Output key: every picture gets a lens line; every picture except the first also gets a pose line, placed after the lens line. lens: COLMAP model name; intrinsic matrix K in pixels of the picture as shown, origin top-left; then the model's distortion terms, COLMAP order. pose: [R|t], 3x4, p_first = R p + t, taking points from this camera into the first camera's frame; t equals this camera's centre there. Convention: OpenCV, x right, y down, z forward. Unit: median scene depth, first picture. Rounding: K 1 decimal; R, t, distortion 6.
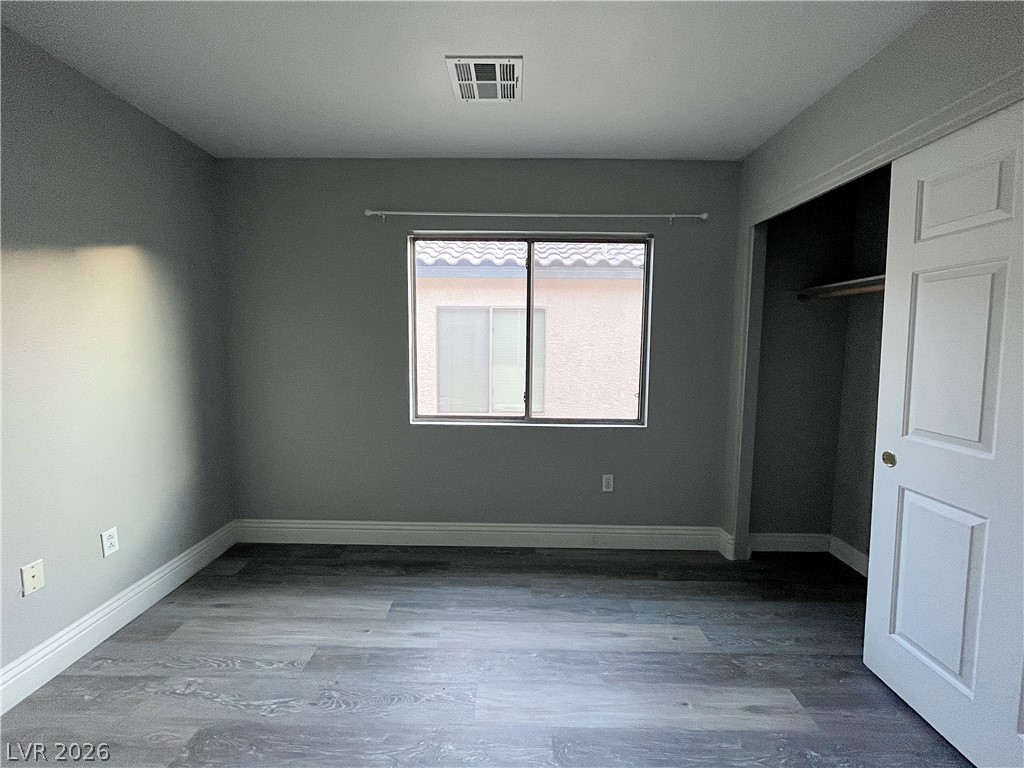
lens RADIAL K [[416.0, 0, 509.3], [0, 416.0, 380.7], [0, 0, 1]] dist [-0.003115, -0.000449]
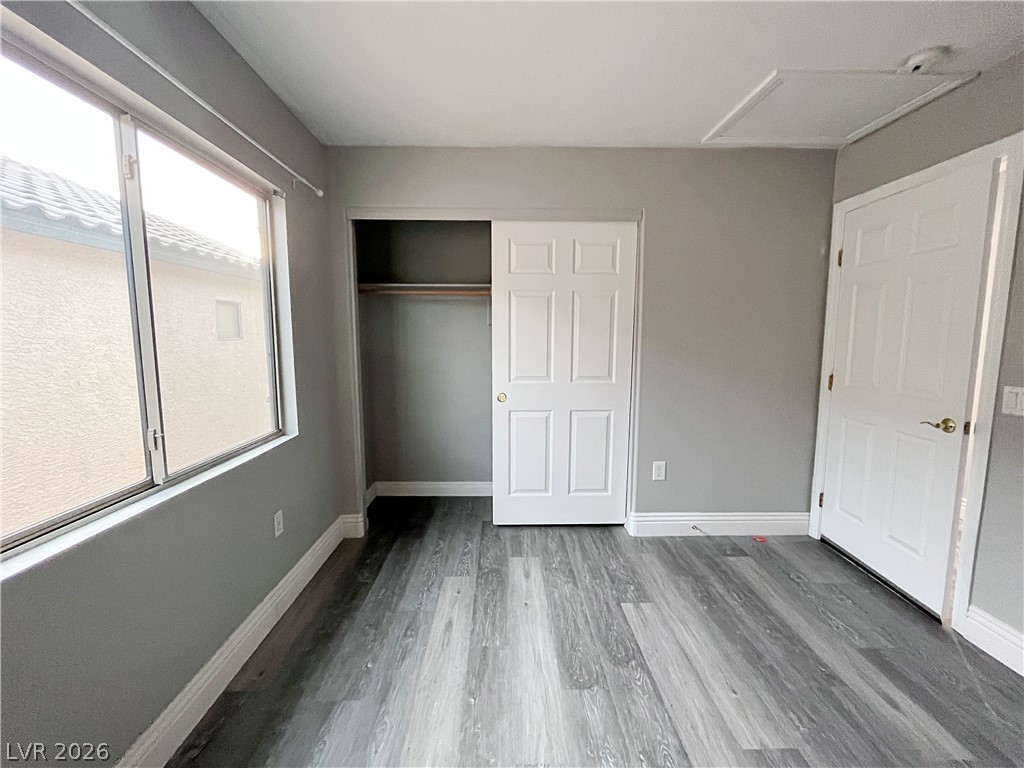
lens RADIAL K [[416.0, 0, 514.9], [0, 416.0, 378.8], [0, 0, 1]] dist [-0.003115, -0.000449]
pose [[-0.033824, -0.112279, 0.993101, -0.591449], [0.095279, 0.988781, 0.115035, -0.060768], [-0.994876, 0.098513, -0.022747, 0.729785]]
